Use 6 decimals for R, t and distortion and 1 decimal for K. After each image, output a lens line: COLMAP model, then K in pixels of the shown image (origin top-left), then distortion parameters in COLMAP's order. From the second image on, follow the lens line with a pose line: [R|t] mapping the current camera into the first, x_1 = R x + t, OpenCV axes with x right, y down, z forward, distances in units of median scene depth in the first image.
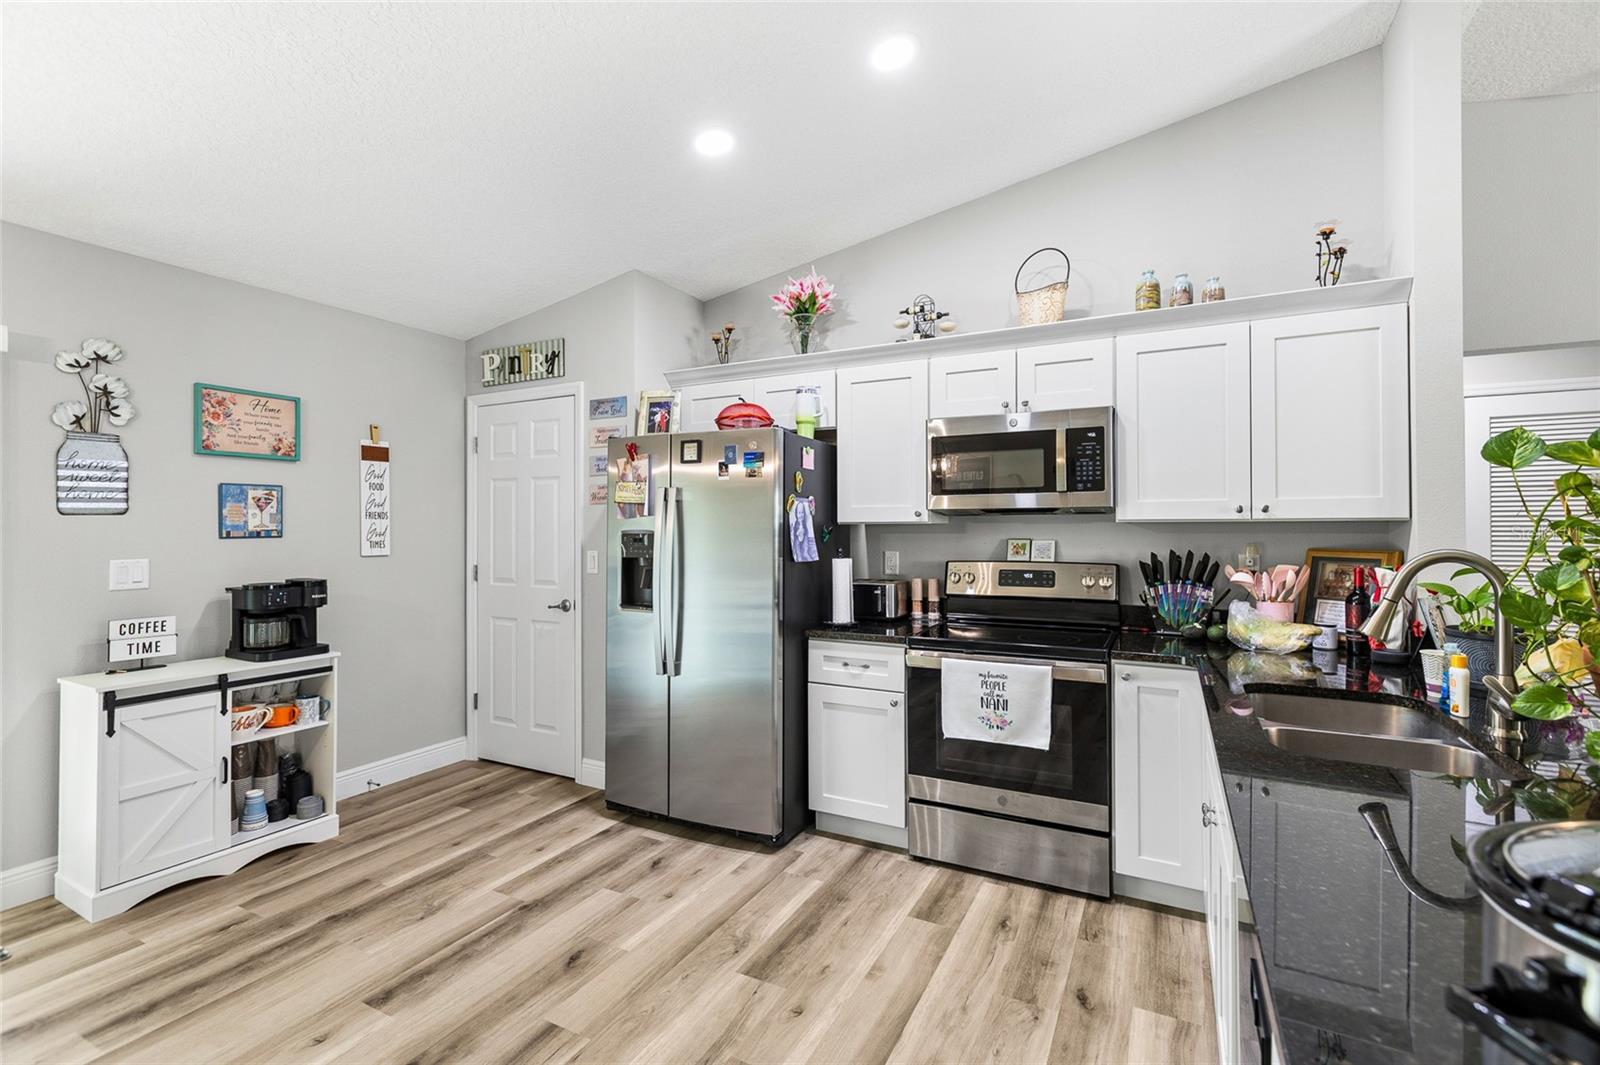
lens RADIAL K [[714.3, 0, 802.1], [0, 714.3, 522.3], [0, 0, 1]] dist [0.005565, -0.002137]
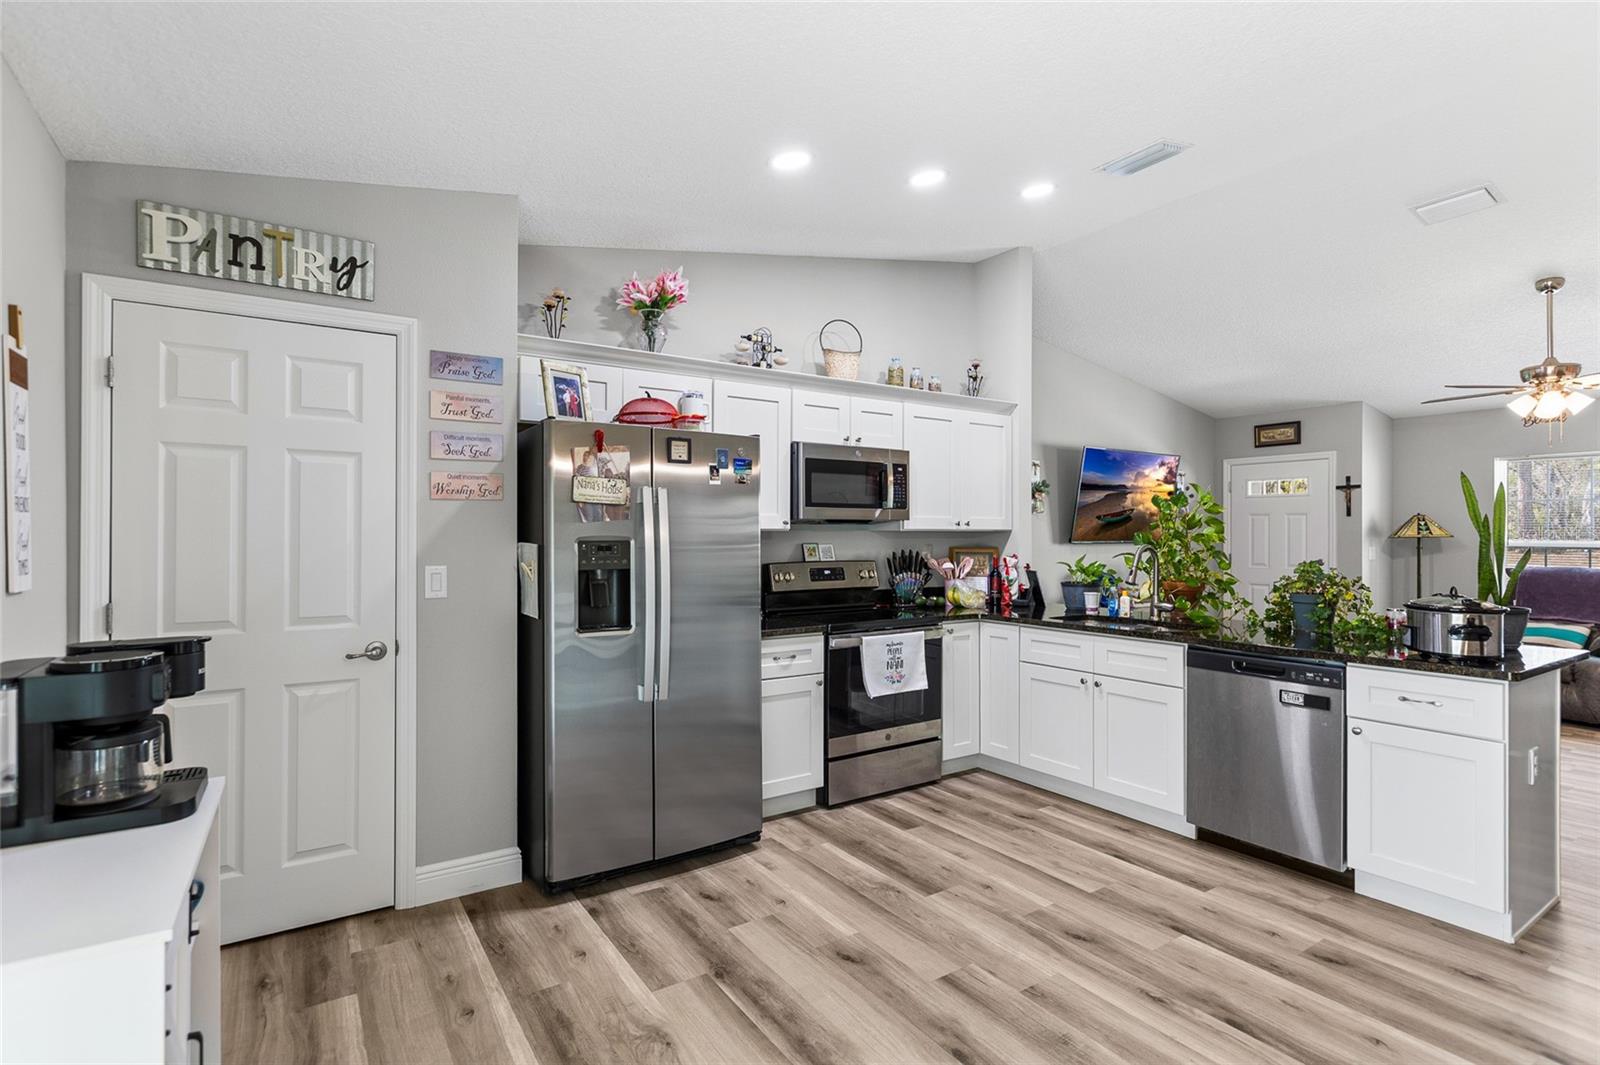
lens RADIAL K [[780.9, 0, 803.0], [0, 780.9, 533.0], [0, 0, 1]] dist [0.002954, -0.002029]
pose [[0.479925, 0.003702, 0.877302, -1.014732], [-0.009045, 0.999959, 0.000728, 0.004846], [-0.877263, -0.008285, 0.479939, 0.405384]]
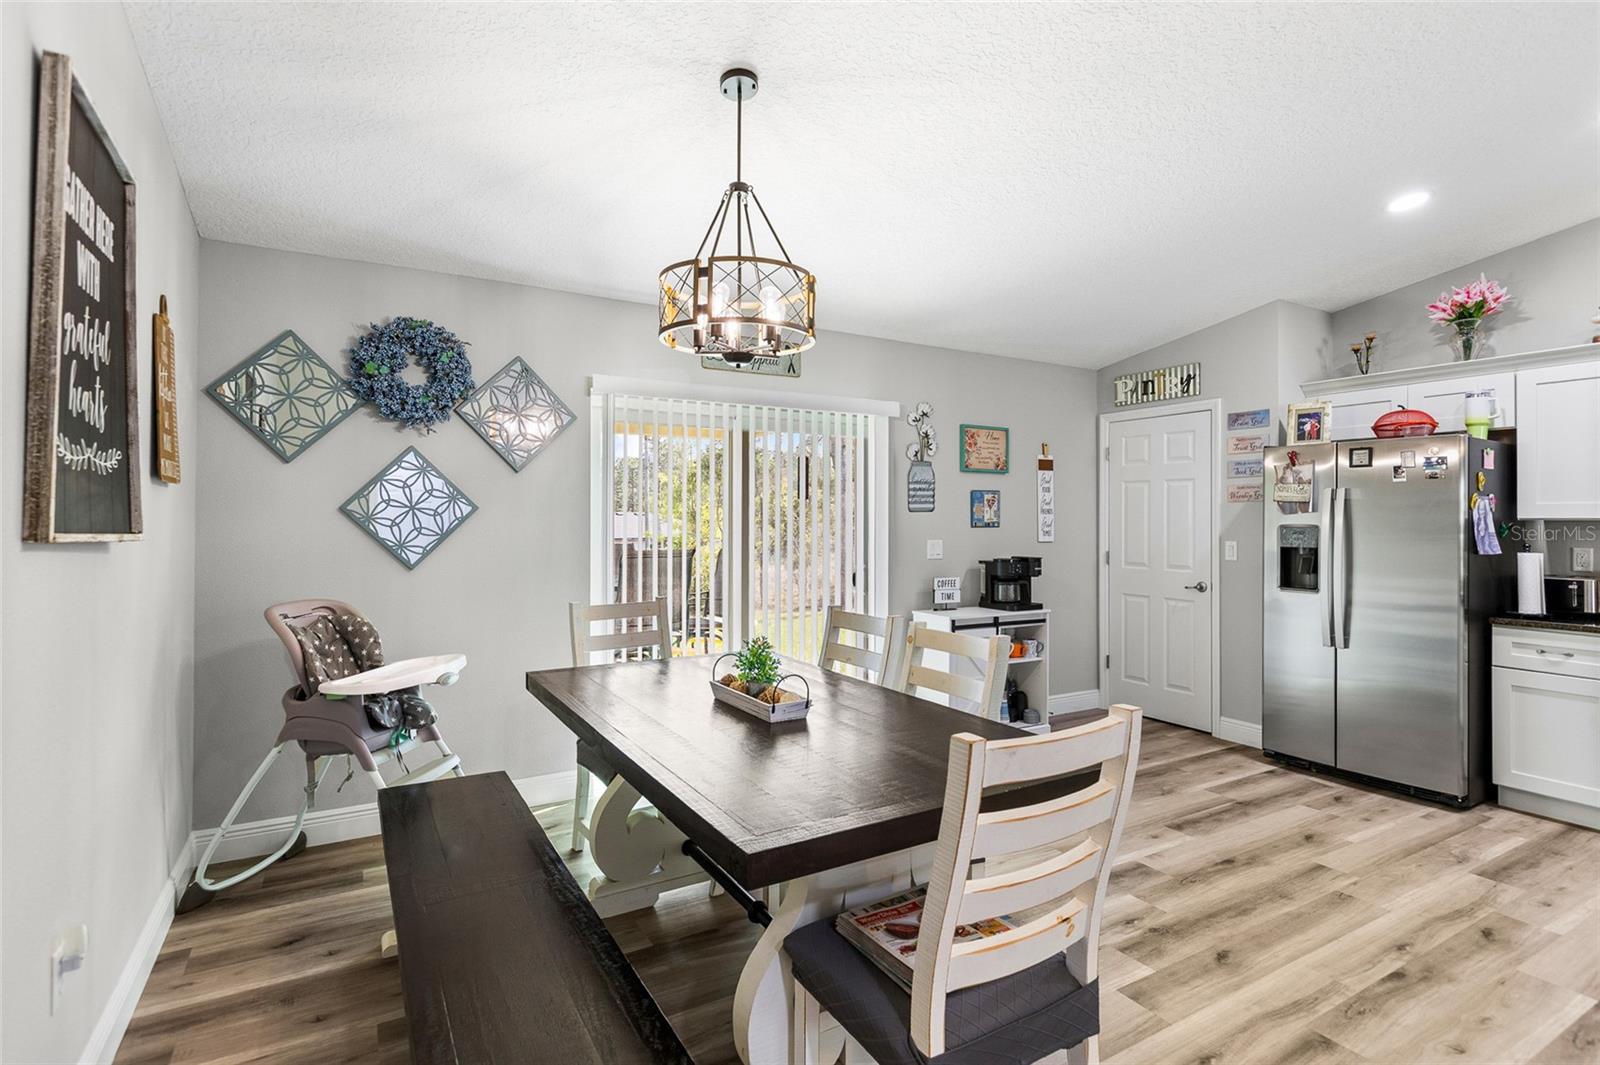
lens RADIAL K [[780.9, 0, 803.6], [0, 780.9, 512.8], [0, 0, 1]] dist [0.002954, -0.002029]
pose [[0.847209, 0.001263, -0.531259, -0.263520], [-0.002437, 0.999996, -0.001508, -0.004754], [0.531255, 0.002573, 0.847208, -0.599199]]
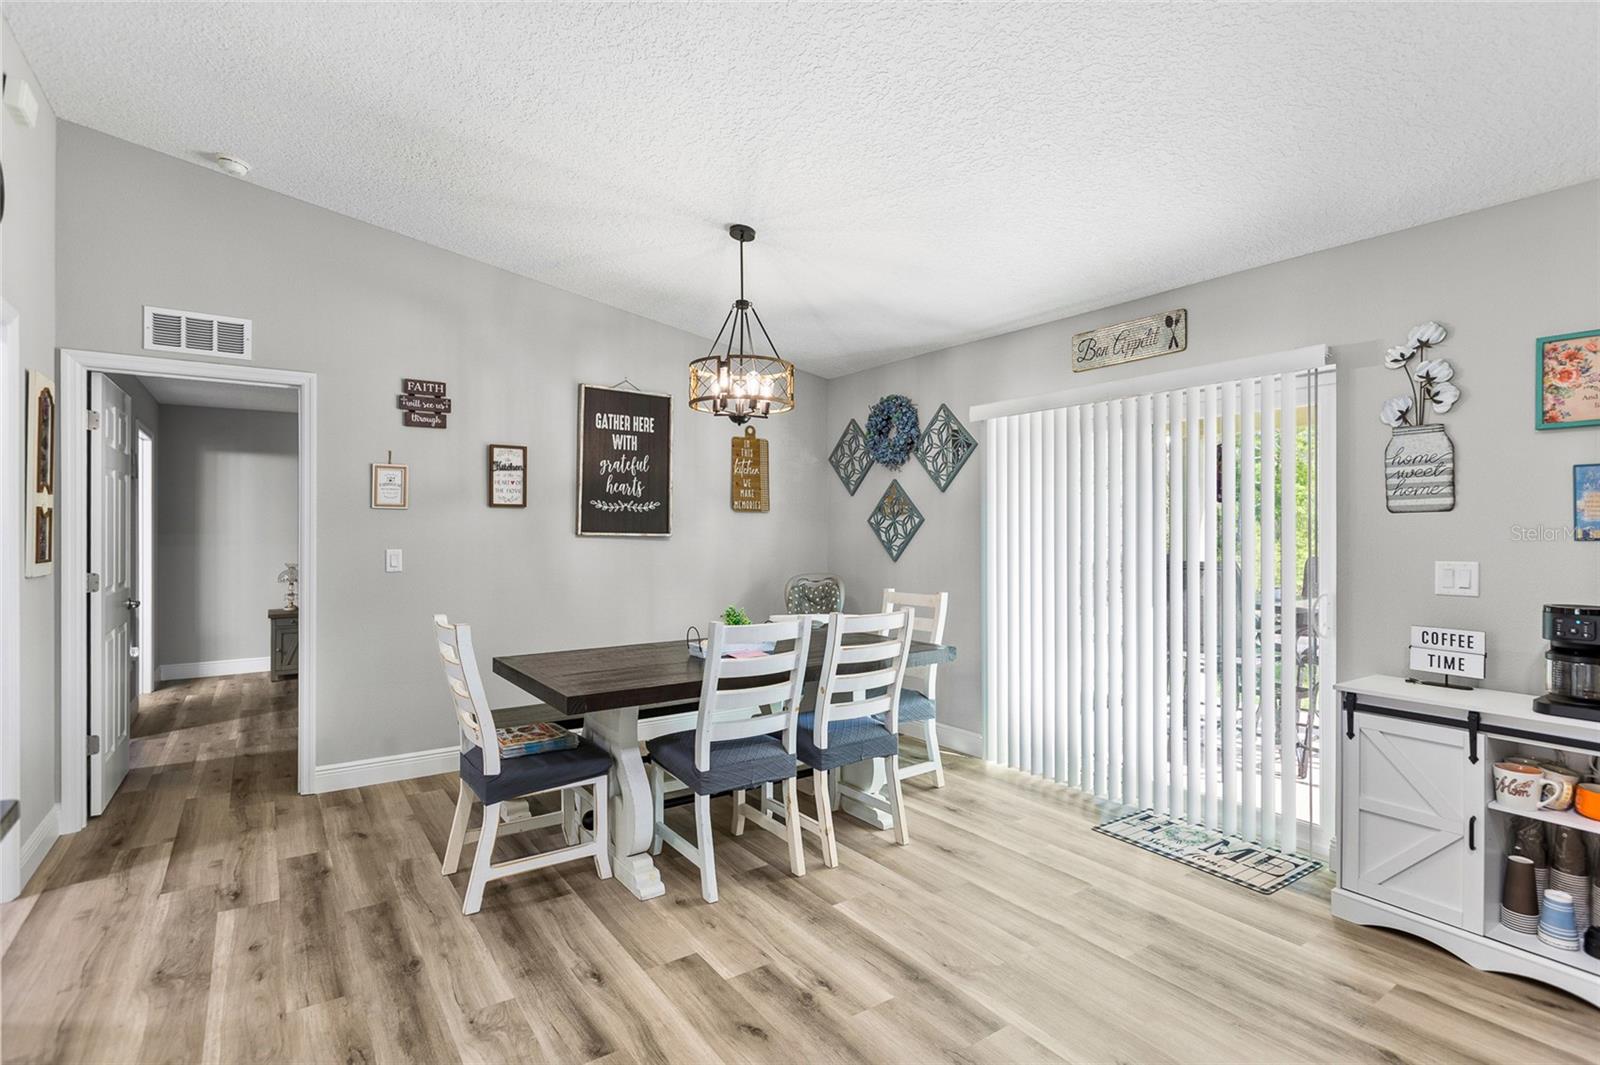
lens RADIAL K [[780.9, 0, 799.1], [0, 780.9, 527.4], [0, 0, 1]] dist [0.002954, -0.002029]
pose [[-0.463534, 0.001662, -0.886078, 0.286554], [0.007661, 0.999968, -0.002133, 0.005438], [0.886046, -0.007777, -0.463532, 0.712591]]
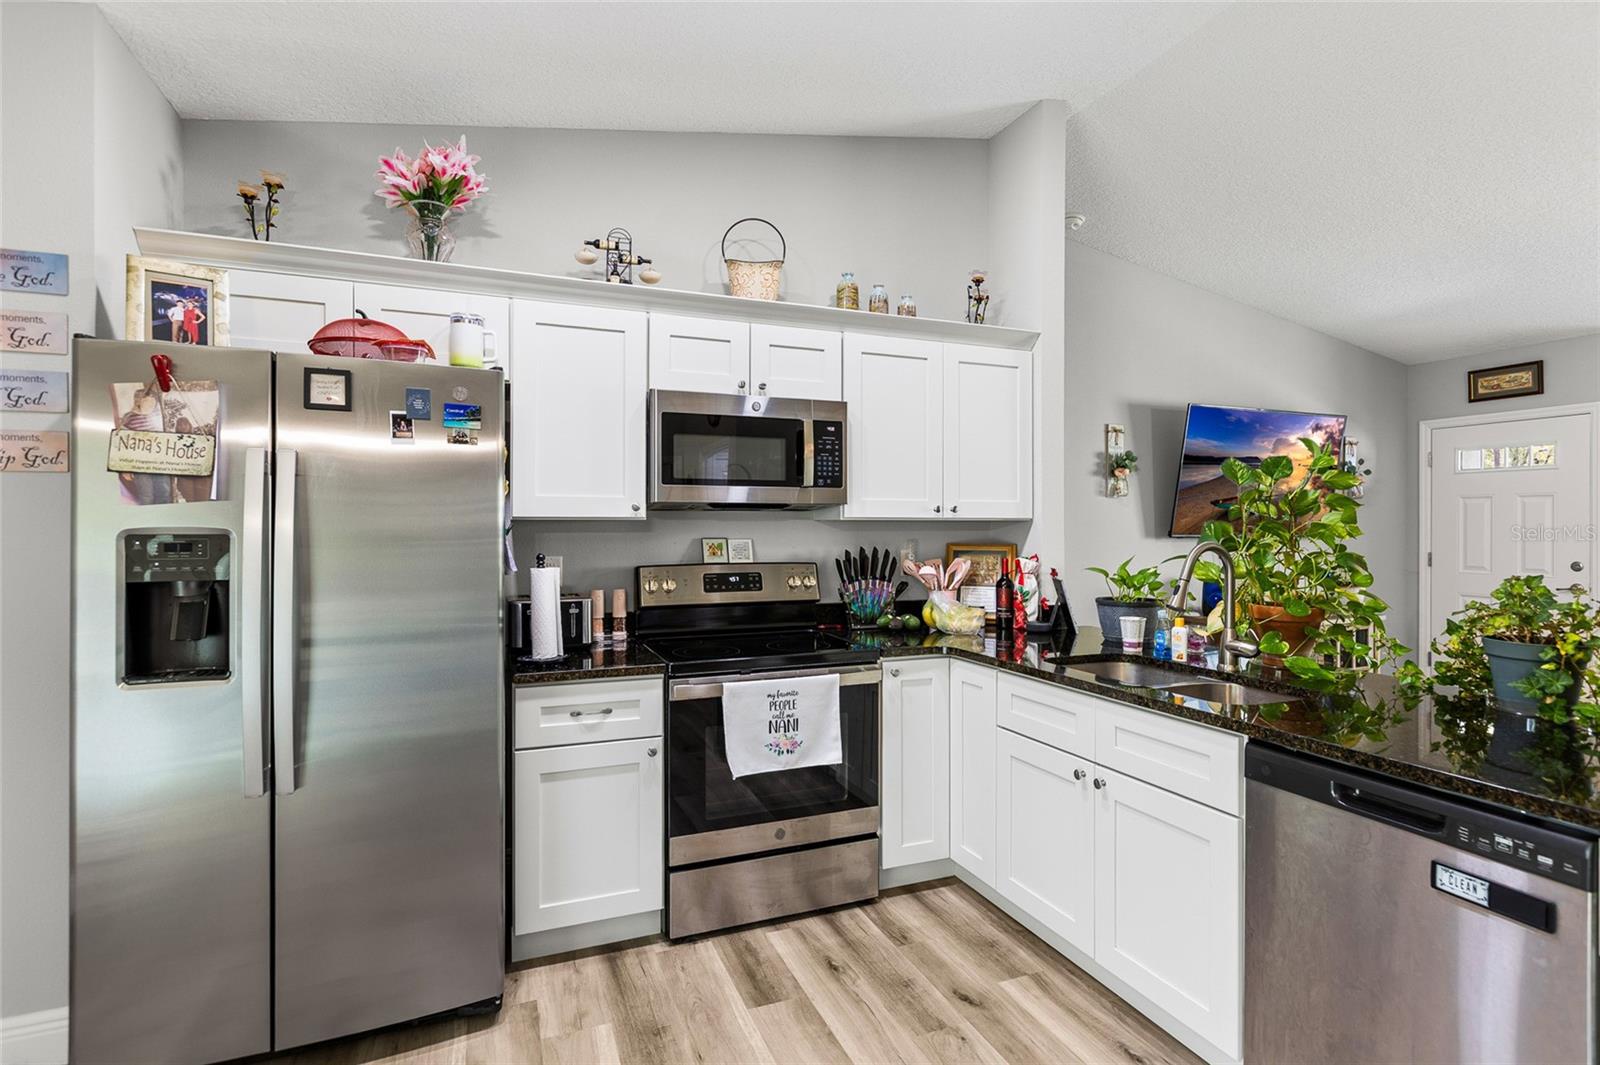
lens RADIAL K [[780.9, 0, 803.8], [0, 780.9, 525.9], [0, 0, 1]] dist [0.002954, -0.002029]
pose [[0.648467, 0.001793, 0.761241, -0.406103], [-0.008412, 0.999953, 0.004811, 0.003347], [-0.761196, -0.009523, 0.648452, 0.329530]]
